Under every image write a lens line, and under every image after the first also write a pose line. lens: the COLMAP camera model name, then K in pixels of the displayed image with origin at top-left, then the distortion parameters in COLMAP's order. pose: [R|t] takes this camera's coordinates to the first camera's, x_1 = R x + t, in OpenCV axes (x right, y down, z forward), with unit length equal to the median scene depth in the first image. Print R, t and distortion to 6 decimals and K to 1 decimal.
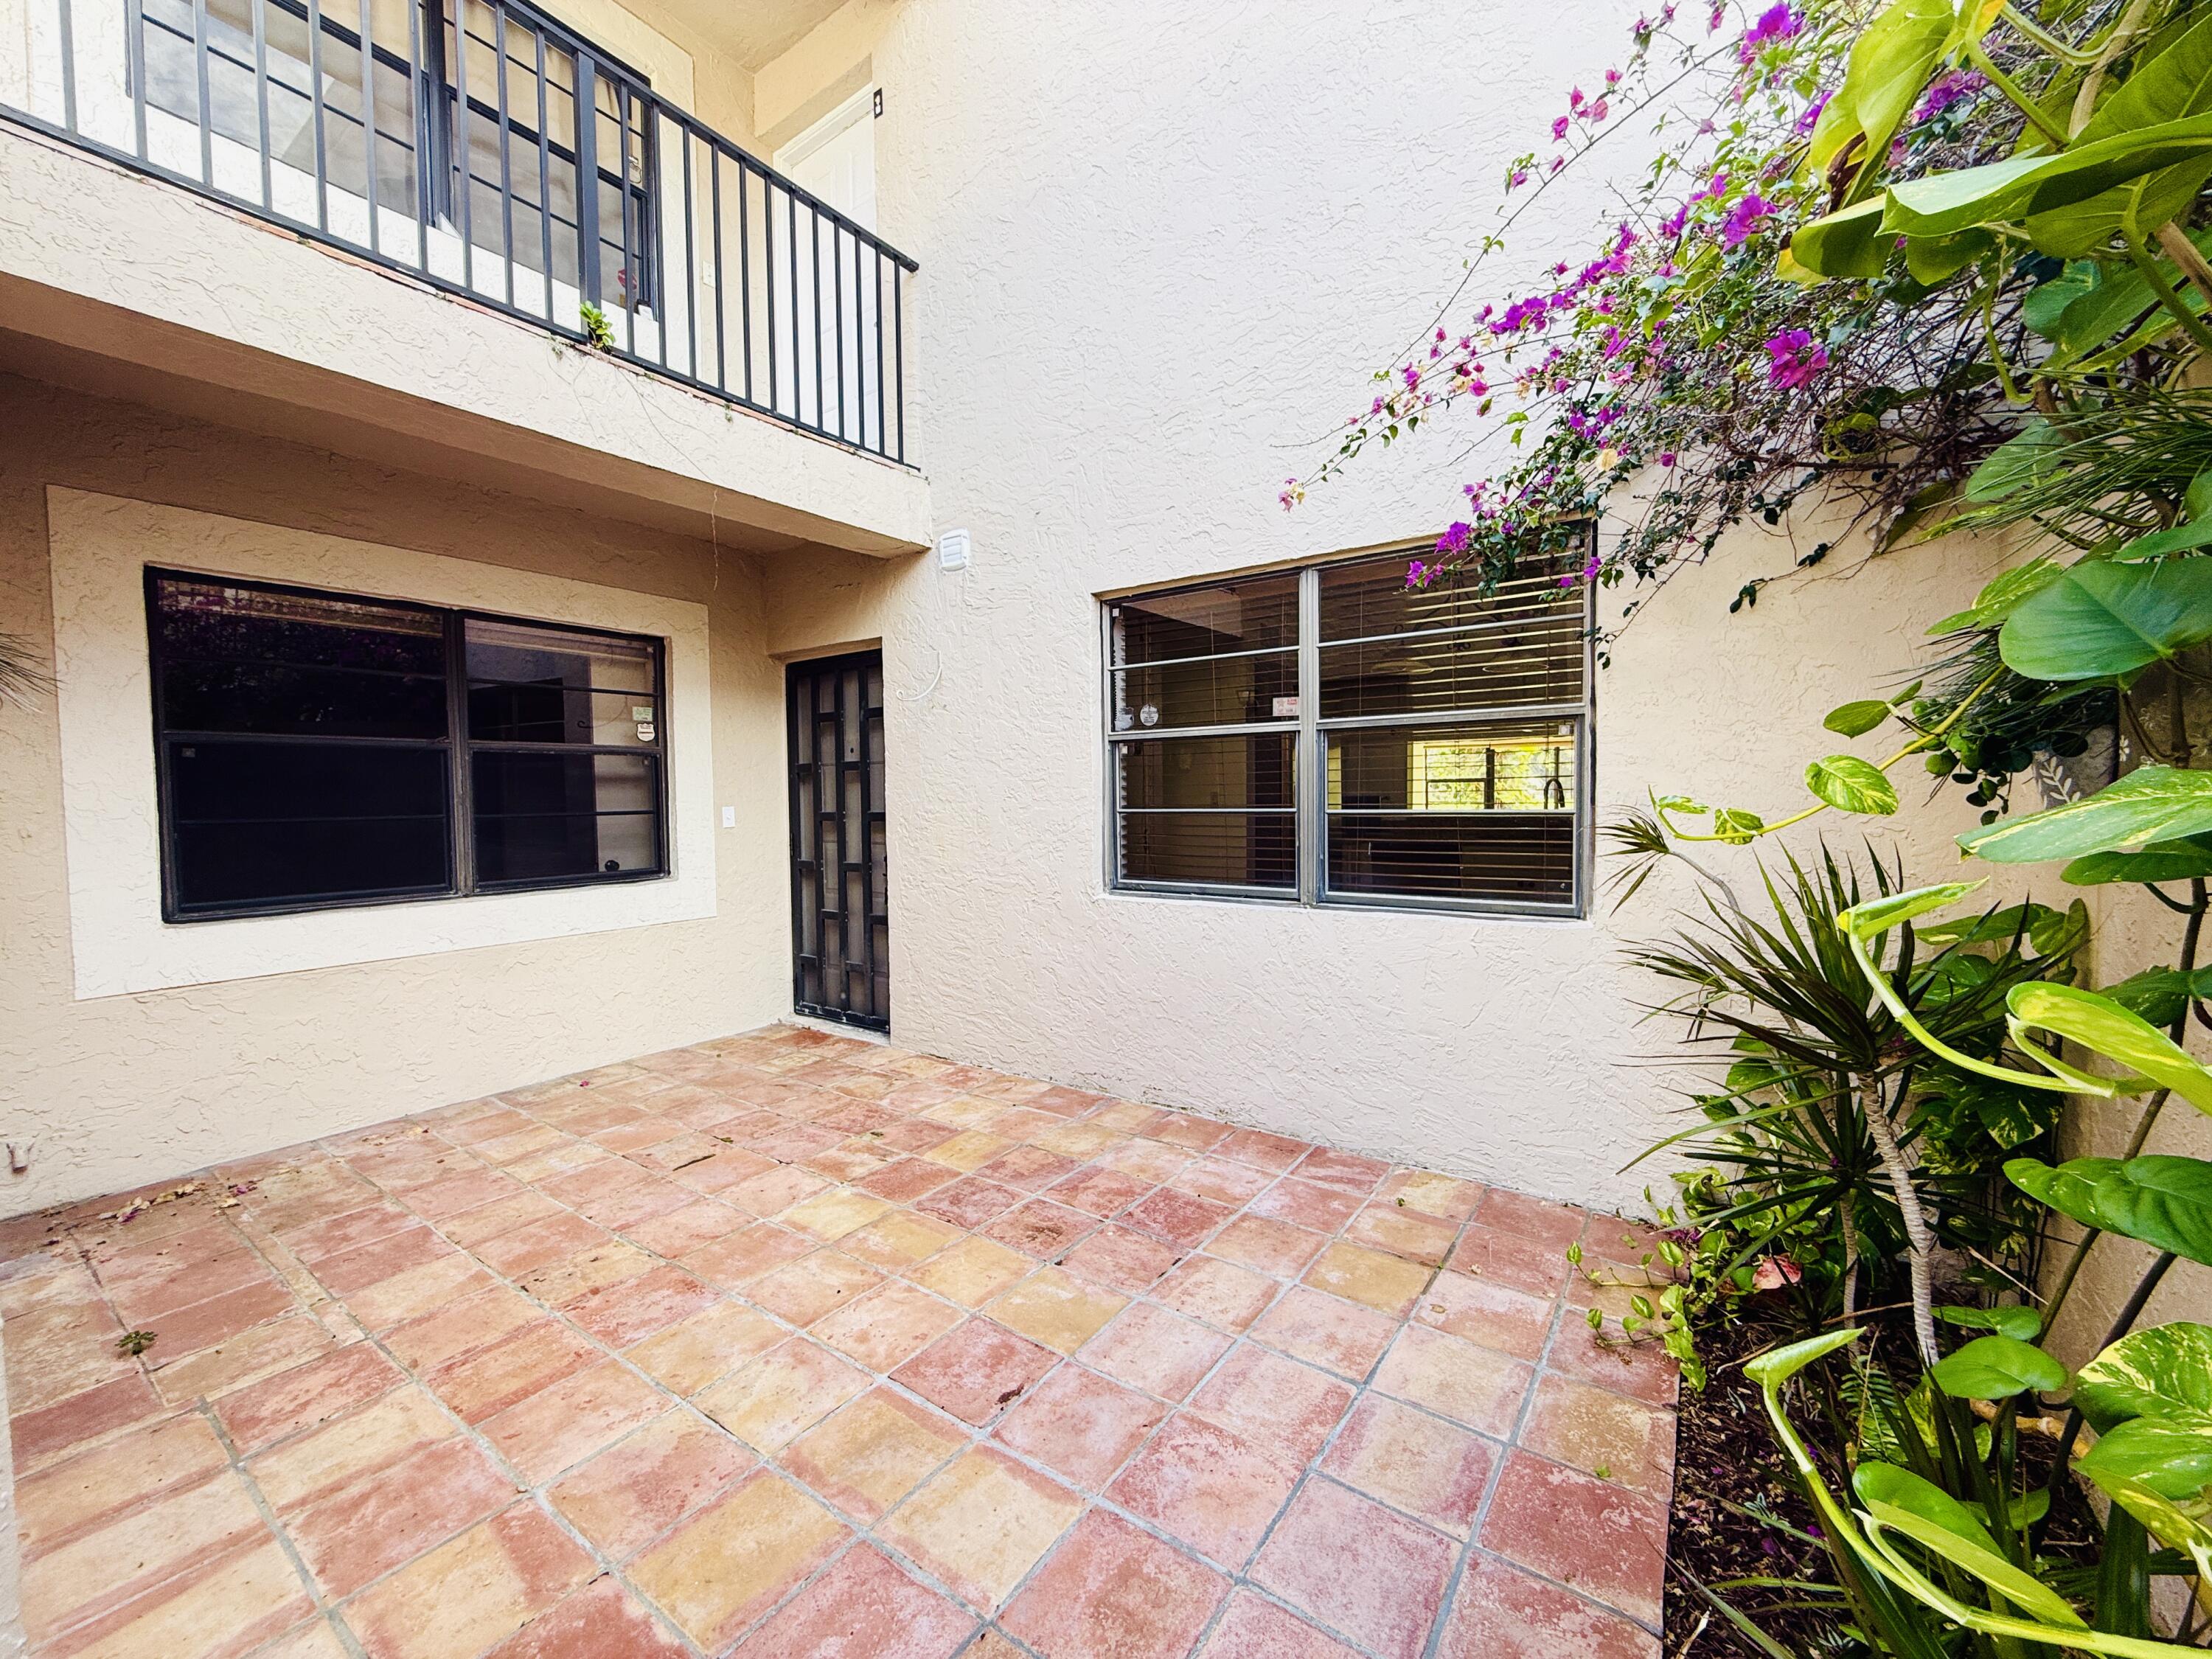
lens RADIAL K [[886.4, 0, 1101.2], [0, 886.4, 826.2], [0, 0, 1]] dist [-0.002755, 0.003514]
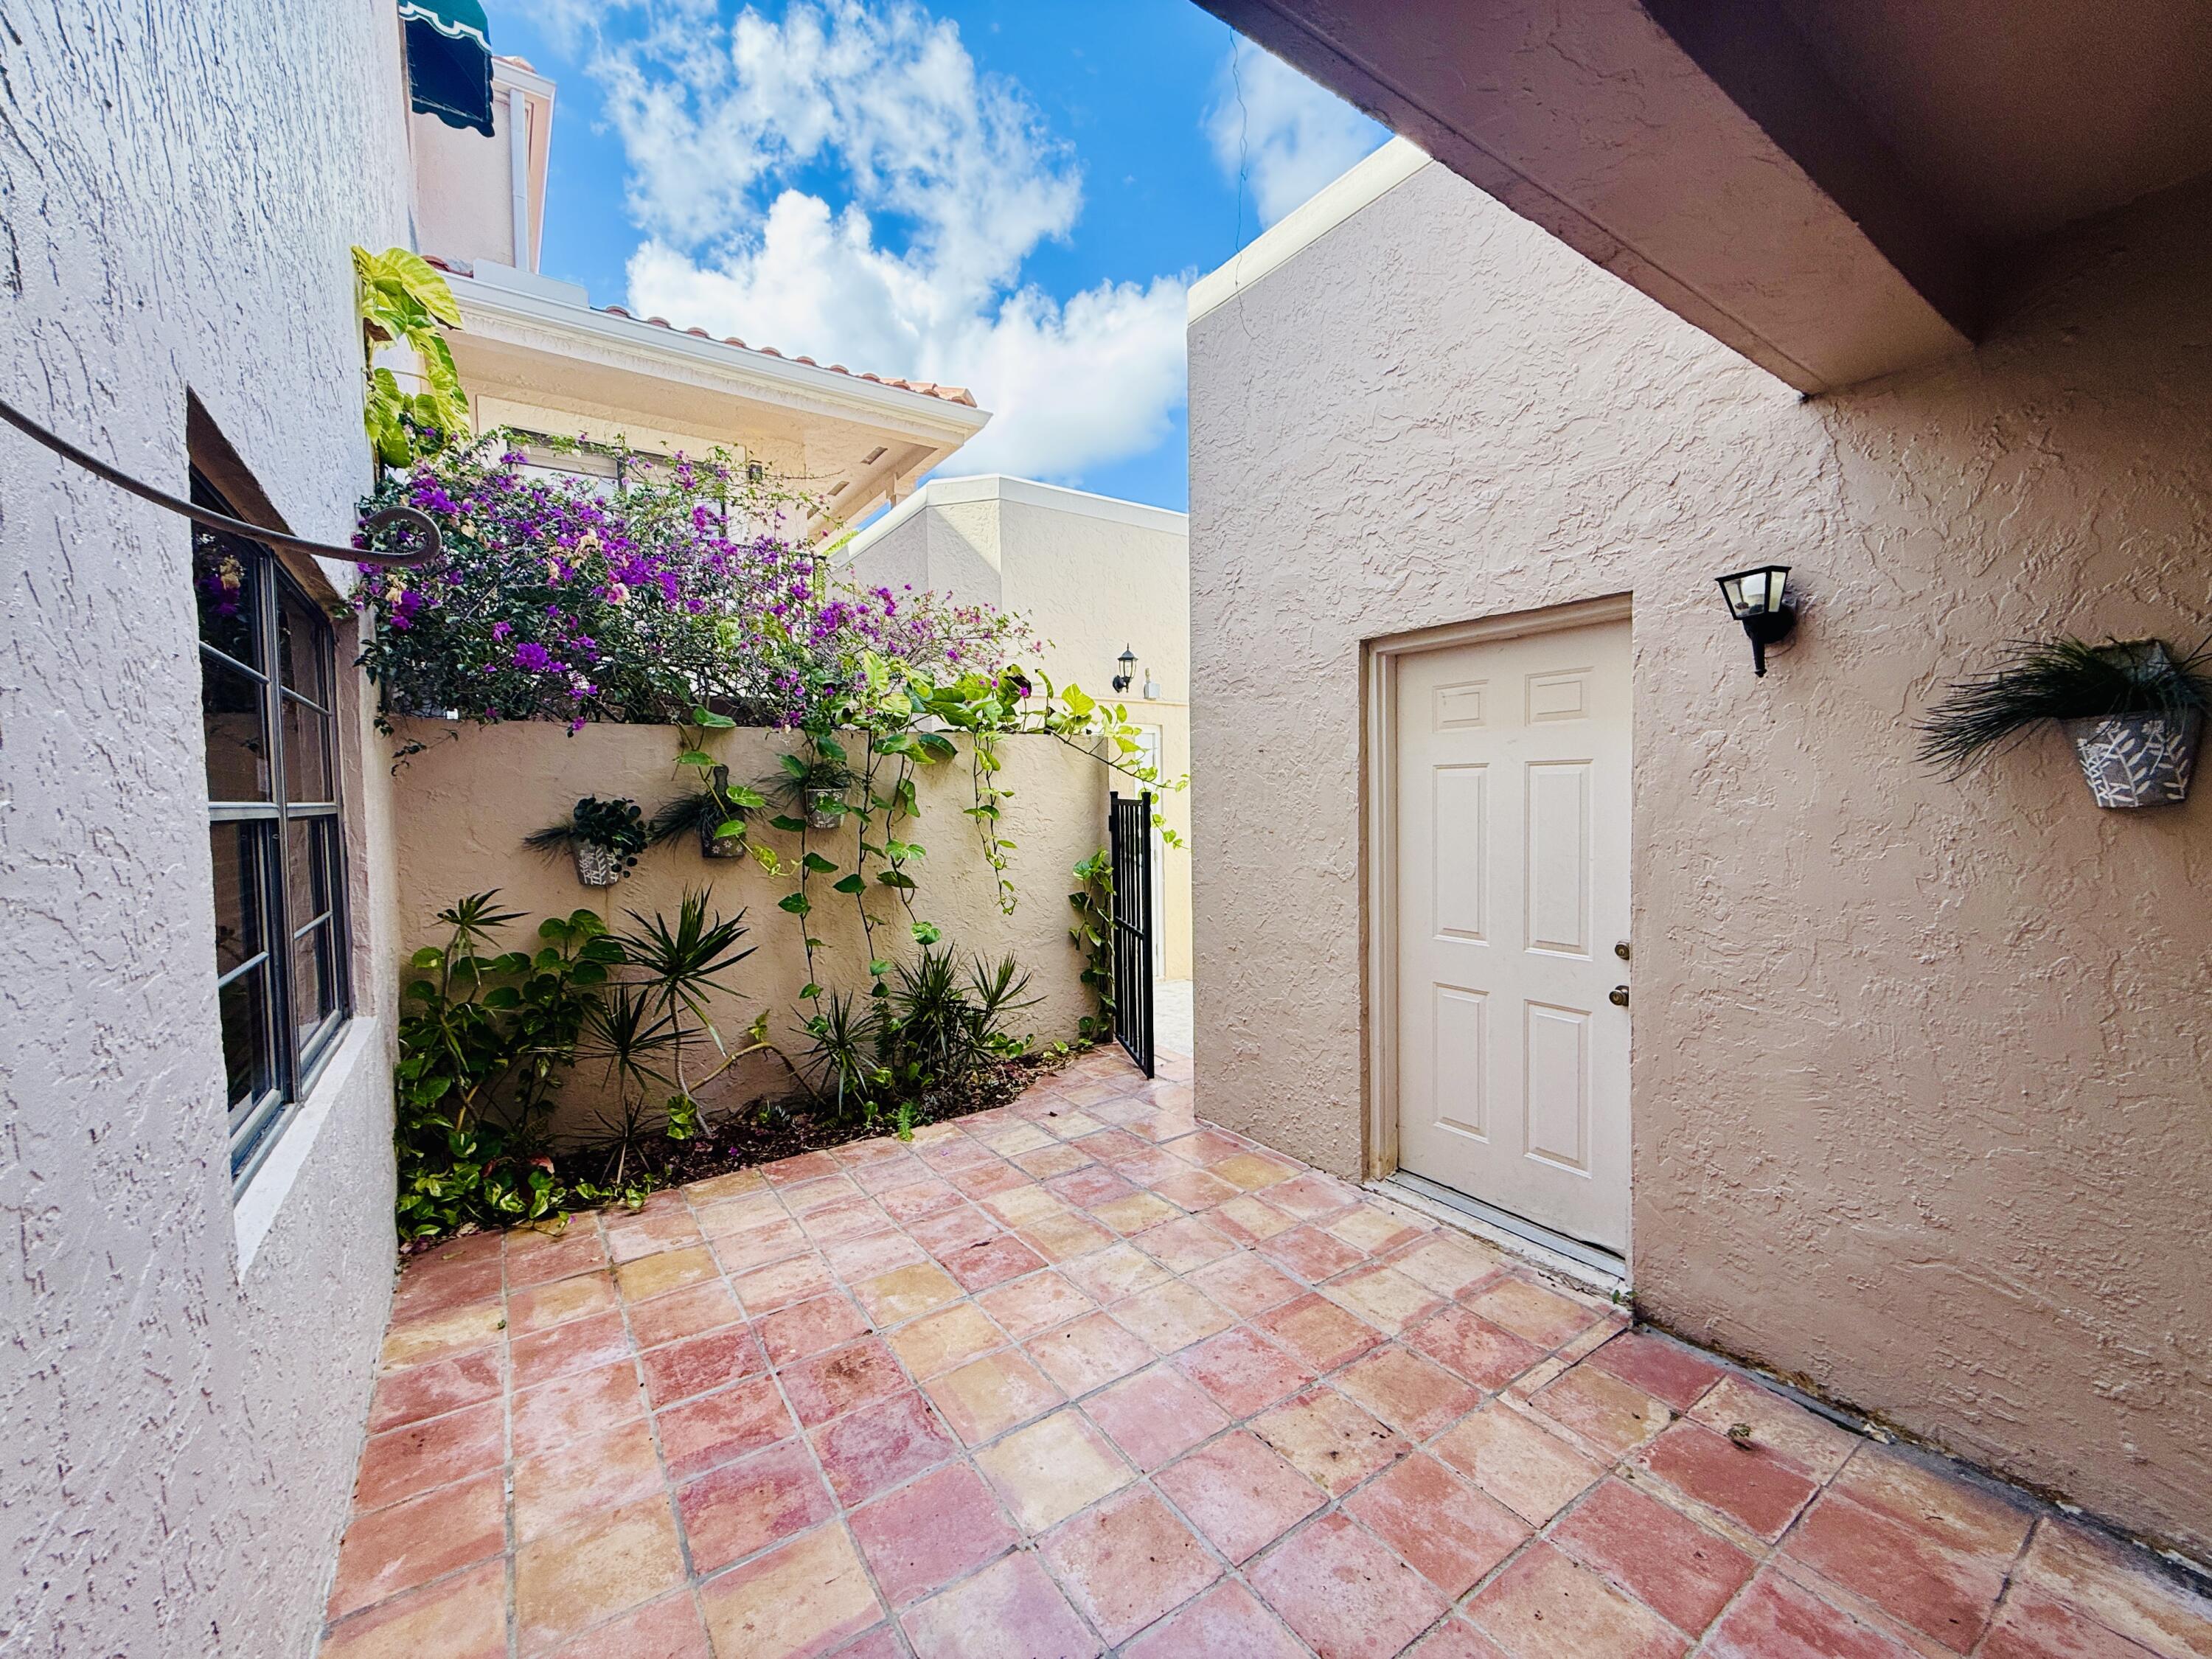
lens RADIAL K [[886.4, 0, 1101.2], [0, 886.4, 826.2], [0, 0, 1]] dist [-0.002755, 0.003514]
pose [[-0.937375, 0.017860, 0.347864, -0.680158], [0.043882, 0.996783, 0.067072, -0.160106], [-0.345547, 0.078136, -0.935143, 1.838285]]
